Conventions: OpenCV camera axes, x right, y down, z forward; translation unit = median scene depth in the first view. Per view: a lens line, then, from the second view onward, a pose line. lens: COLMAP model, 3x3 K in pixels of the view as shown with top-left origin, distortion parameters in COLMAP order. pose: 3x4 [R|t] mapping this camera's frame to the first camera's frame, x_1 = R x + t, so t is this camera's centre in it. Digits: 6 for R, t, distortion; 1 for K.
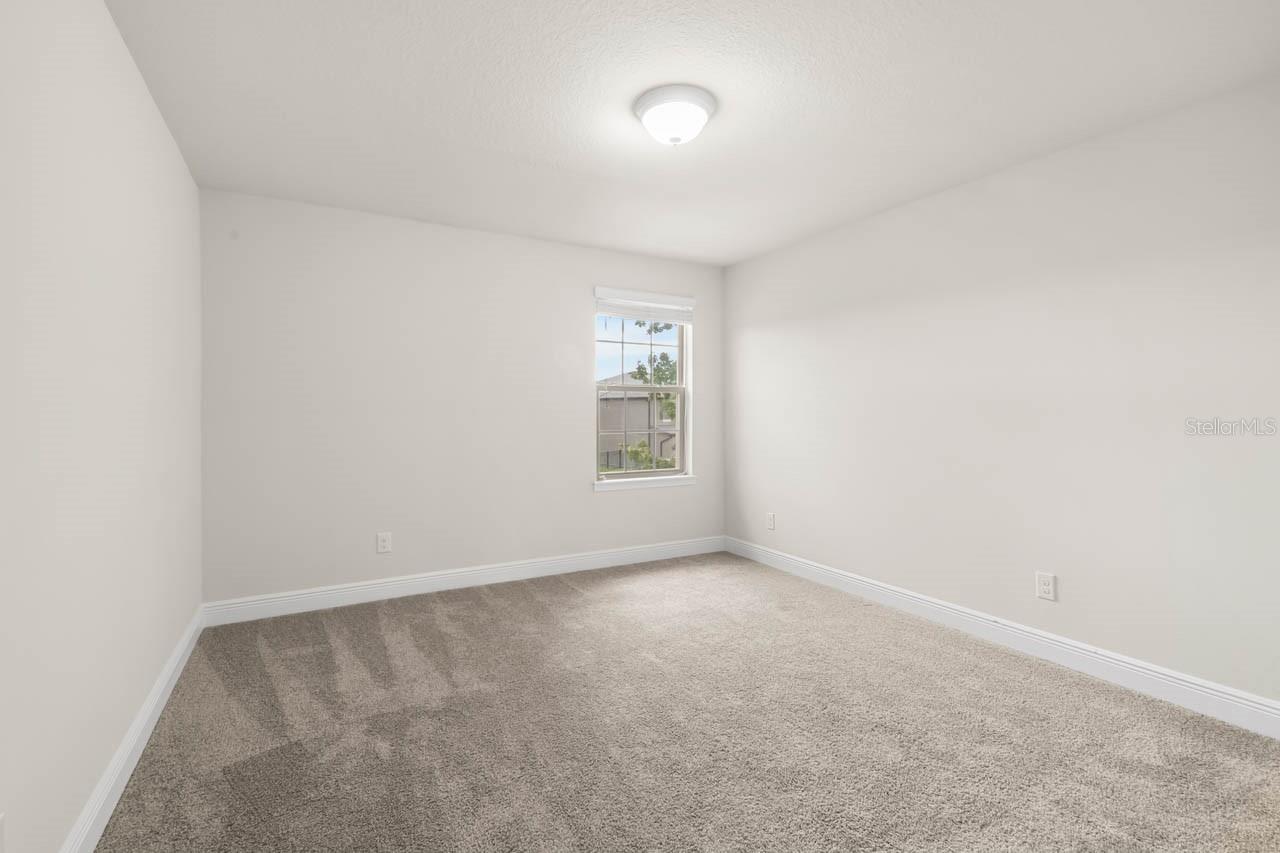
lens RADIAL K [[574.9, 0, 639.5], [0, 574.9, 421.0], [0, 0, 1]] dist [0.009175, -0.002306]
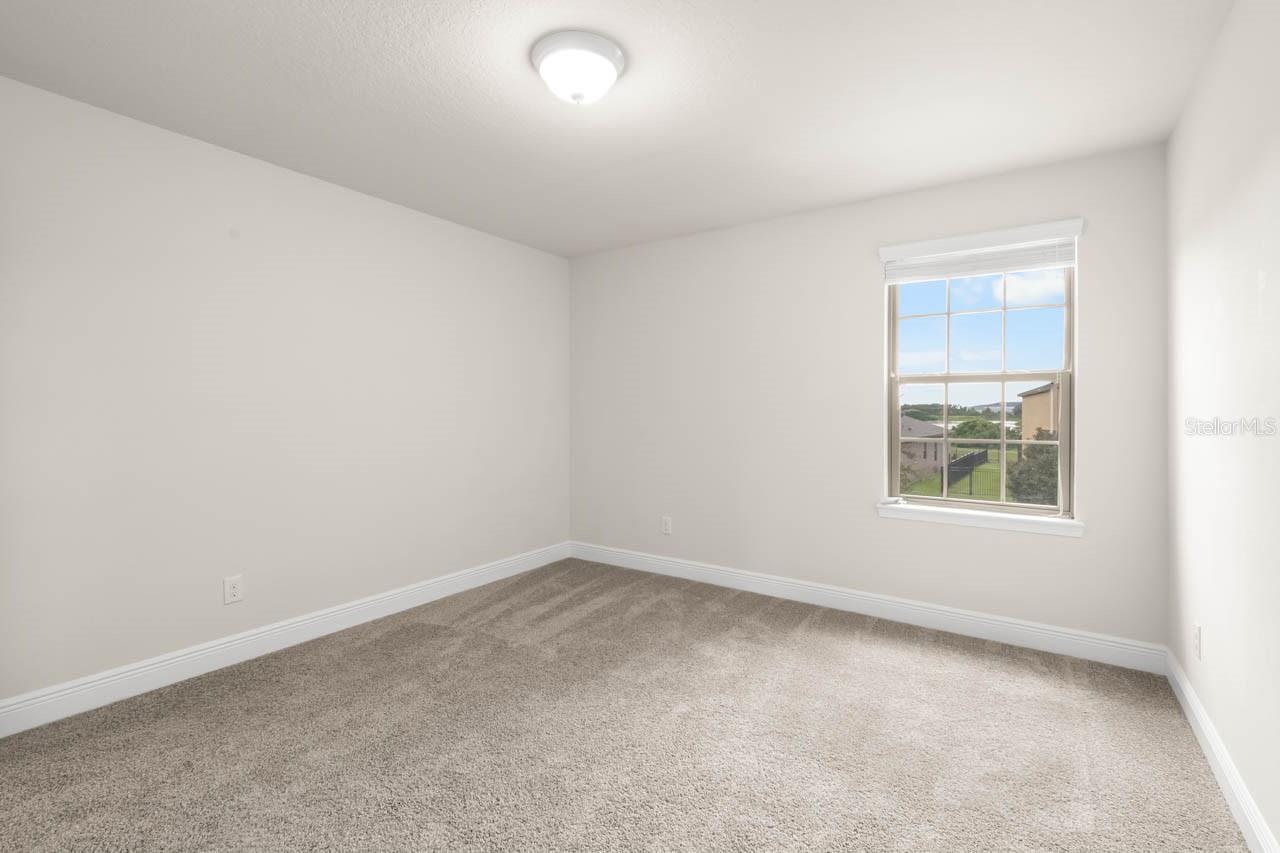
lens RADIAL K [[574.9, 0, 631.4], [0, 574.9, 423.4], [0, 0, 1]] dist [0.009175, -0.002306]
pose [[0.433857, 0.020075, -0.900758, 0.668100], [-0.018175, 0.999743, 0.013526, -0.007599], [0.900798, 0.010503, 0.434110, 0.529690]]
